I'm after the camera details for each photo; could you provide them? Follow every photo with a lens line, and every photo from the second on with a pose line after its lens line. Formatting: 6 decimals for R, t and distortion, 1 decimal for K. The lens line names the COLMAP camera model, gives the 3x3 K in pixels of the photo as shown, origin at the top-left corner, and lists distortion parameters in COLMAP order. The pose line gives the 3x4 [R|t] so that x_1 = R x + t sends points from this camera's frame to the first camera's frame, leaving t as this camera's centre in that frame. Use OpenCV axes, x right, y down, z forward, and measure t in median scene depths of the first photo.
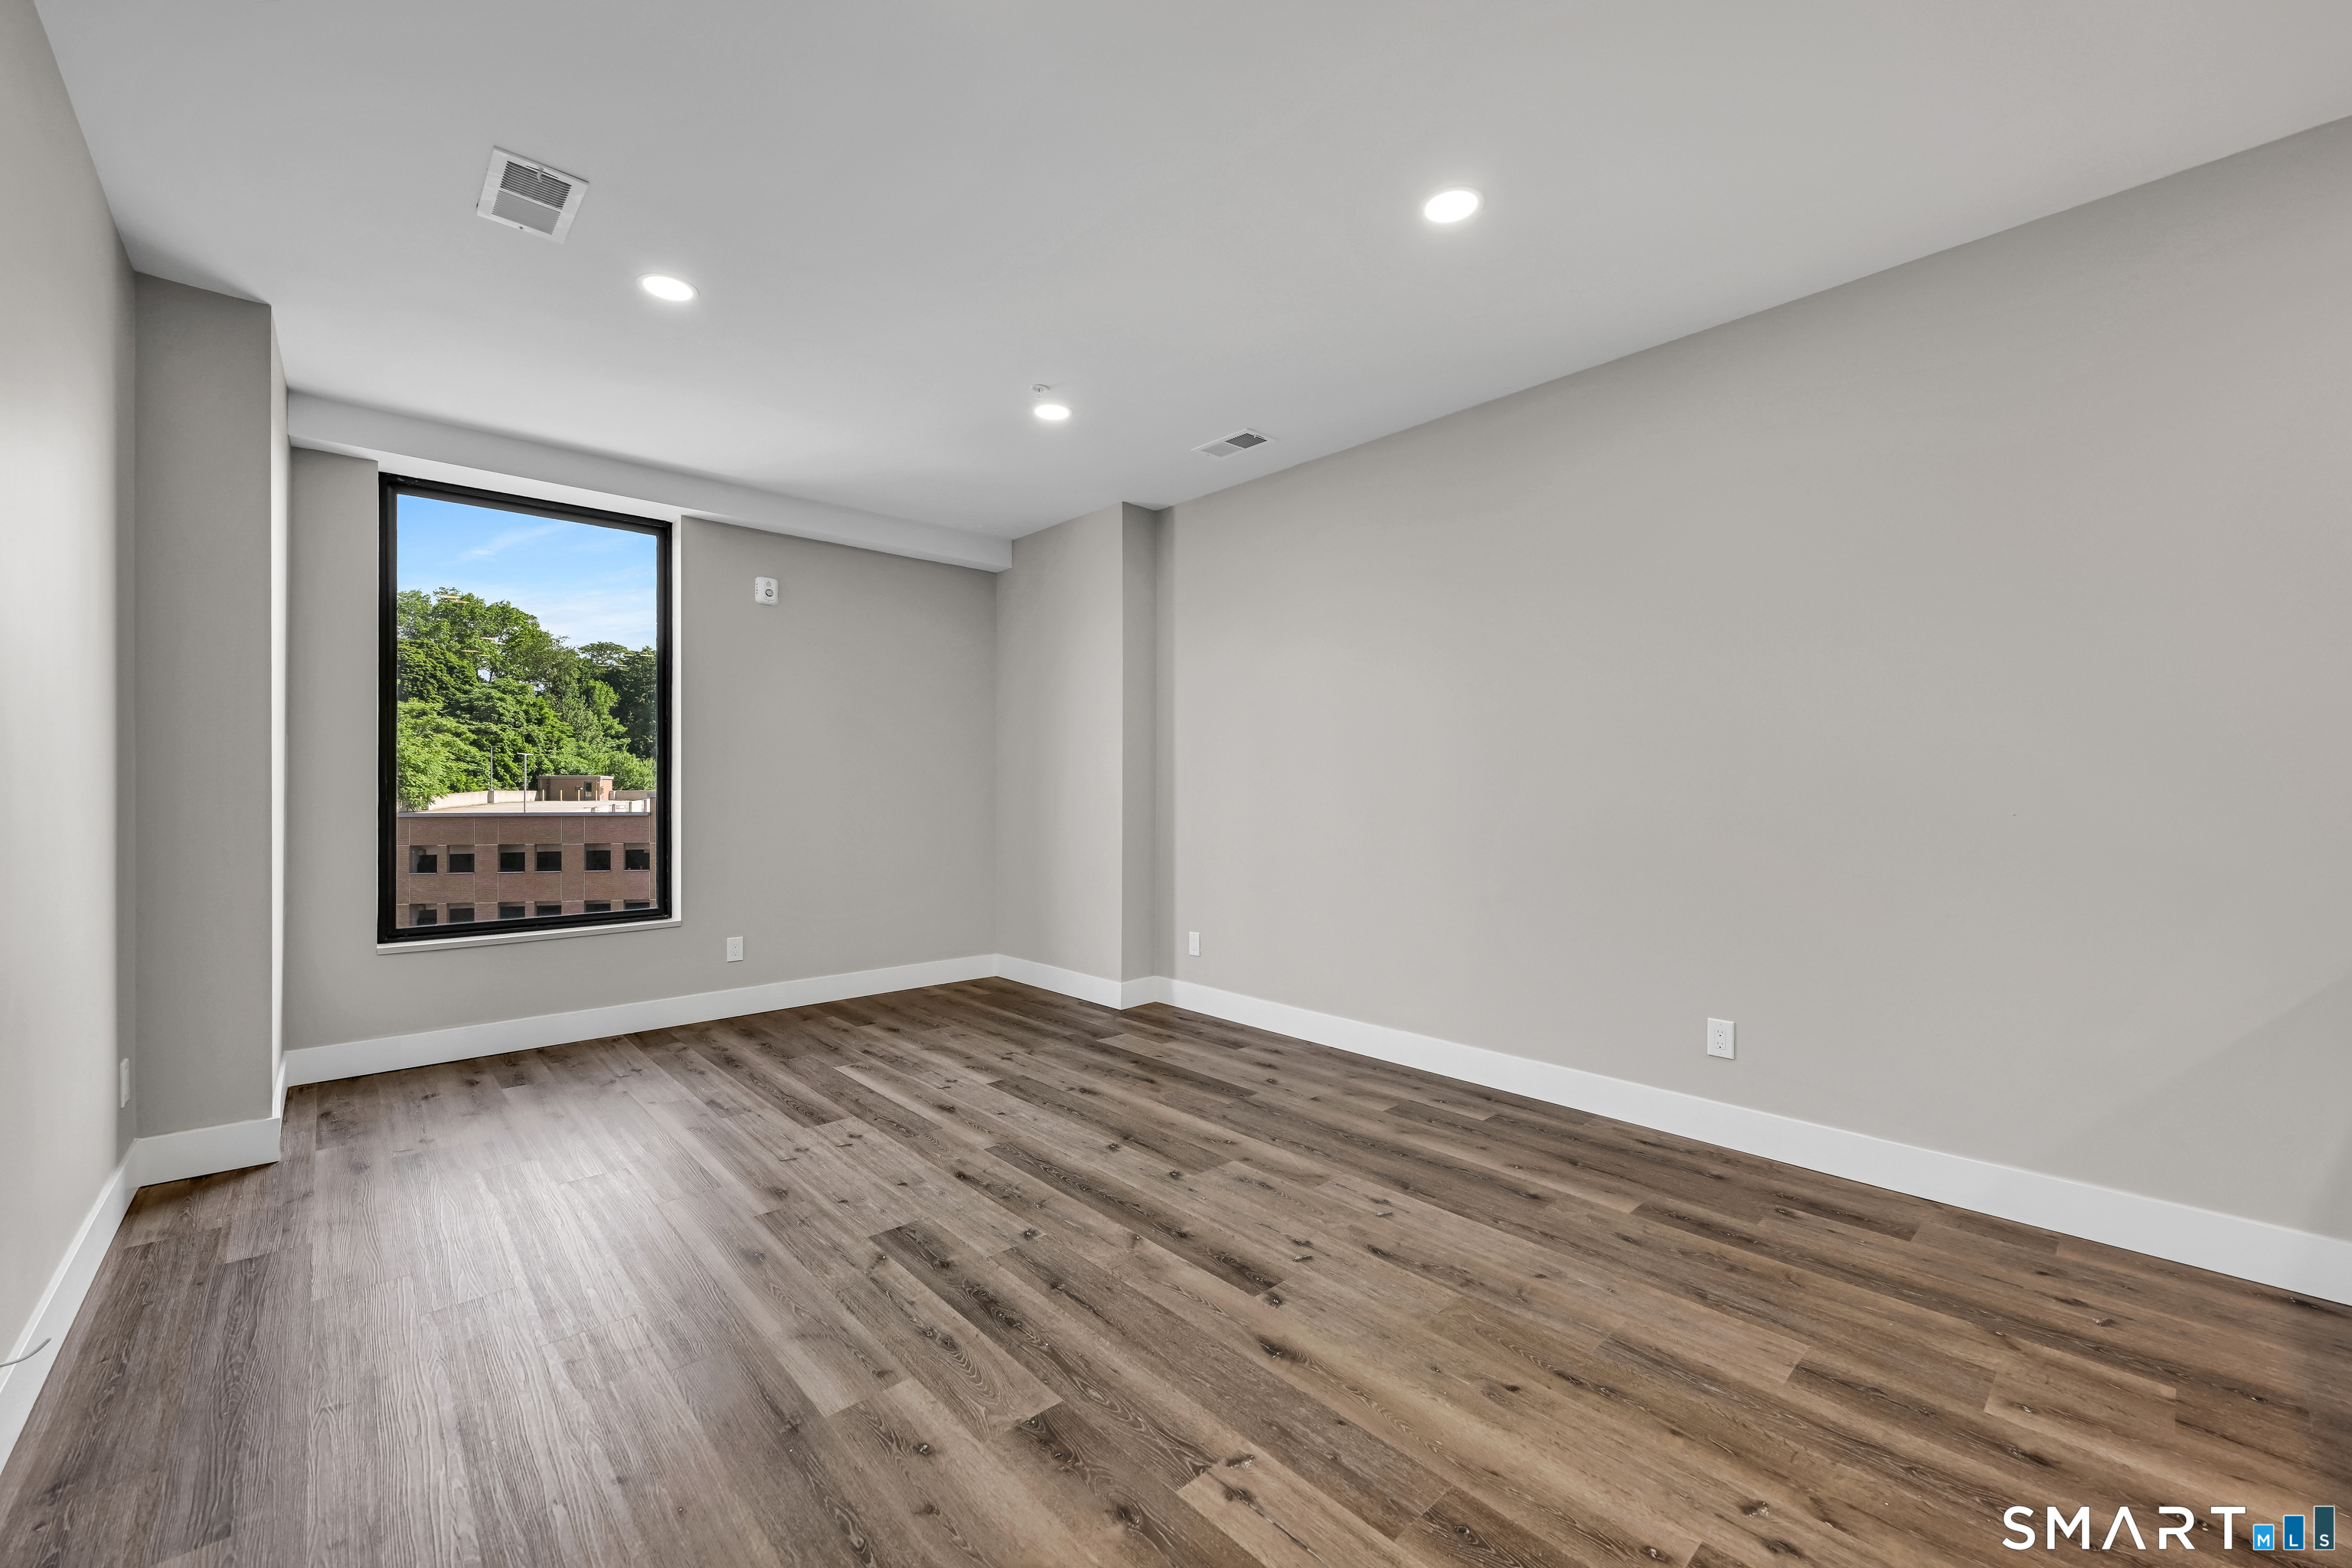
lens RADIAL K [[934.3, 0, 1176.0], [0, 934.3, 784.0], [0, 0, 1]] dist [-0.000368, 0.000012]
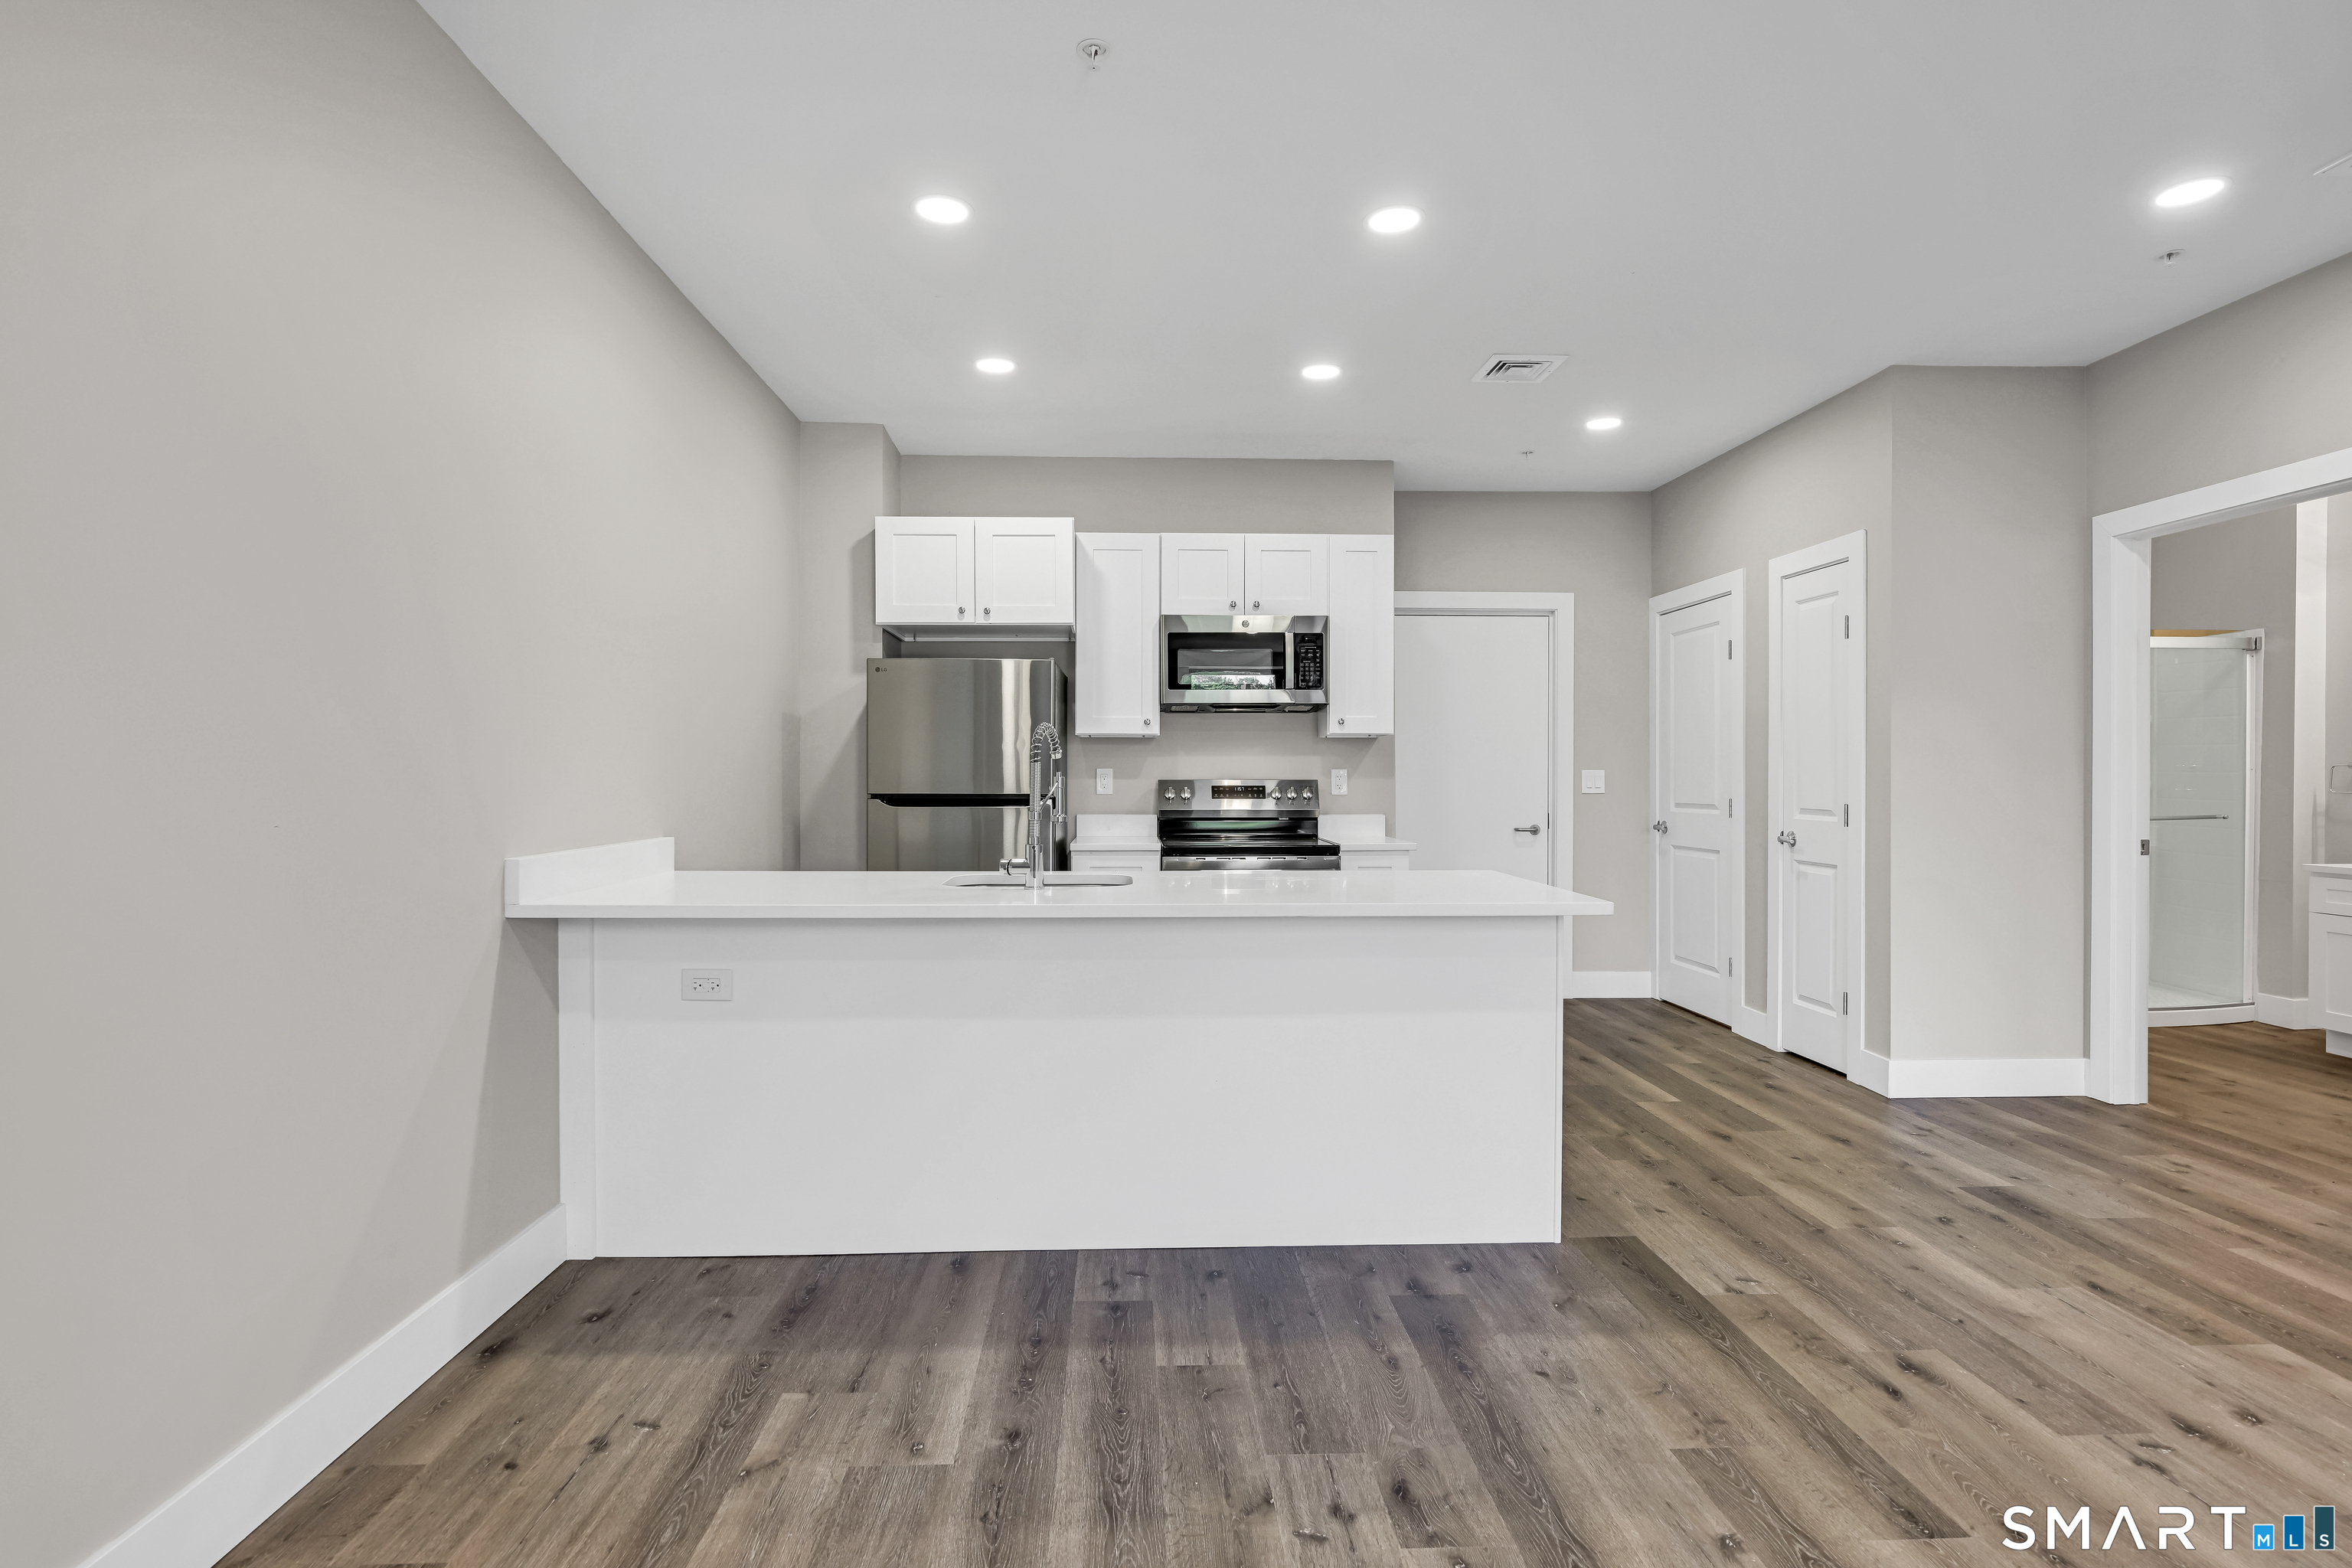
lens RADIAL K [[1186.7, 0, 1168.2], [0, 1186.7, 789.9], [0, 0, 1]] dist [-0.000557, -0.000181]
pose [[-0.765769, -0.003209, 0.643108, -0.027233], [-0.003476, 0.999994, 0.000851, 0.007000], [-0.643106, -0.001583, -0.765775, 1.167509]]
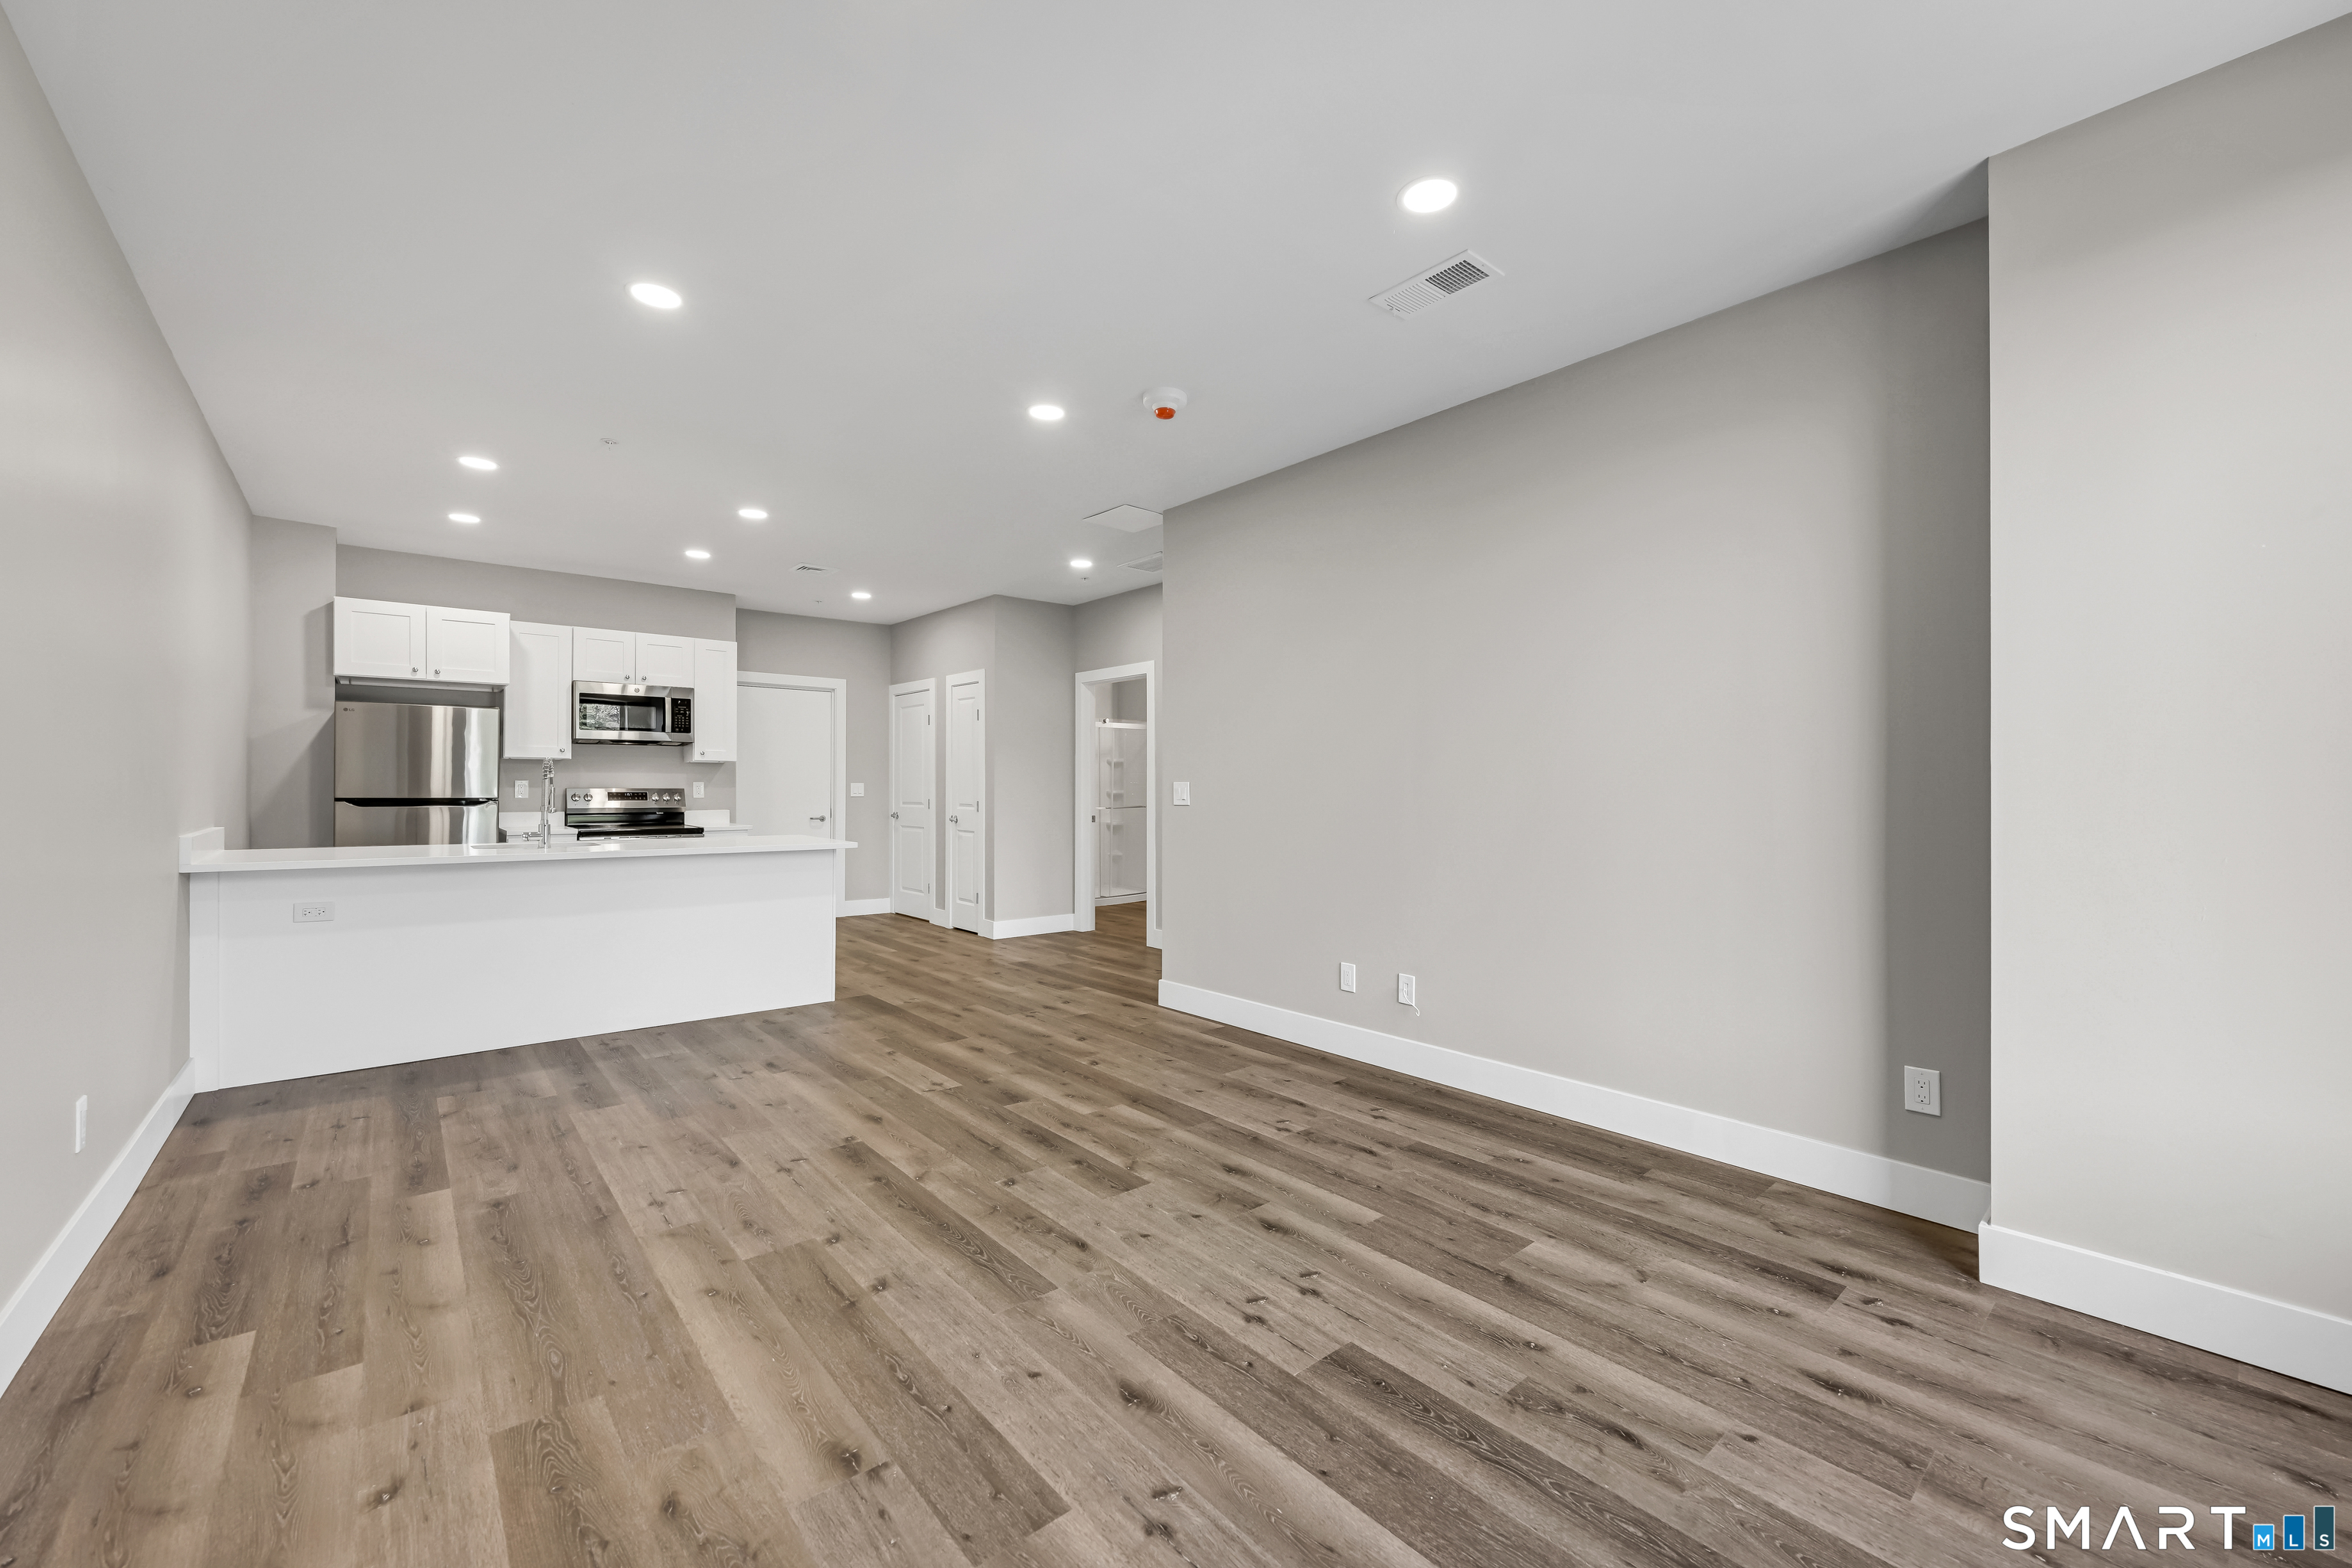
lens RADIAL K [[934.3, 0, 1176.0], [0, 934.3, 784.0], [0, 0, 1]] dist [-0.000368, 0.000012]
pose [[-0.999352, -0.000541, 0.035993, -0.373965], [-0.001016, 0.999913, -0.013186, 0.010907], [-0.035982, -0.013214, -0.999265, 1.999349]]
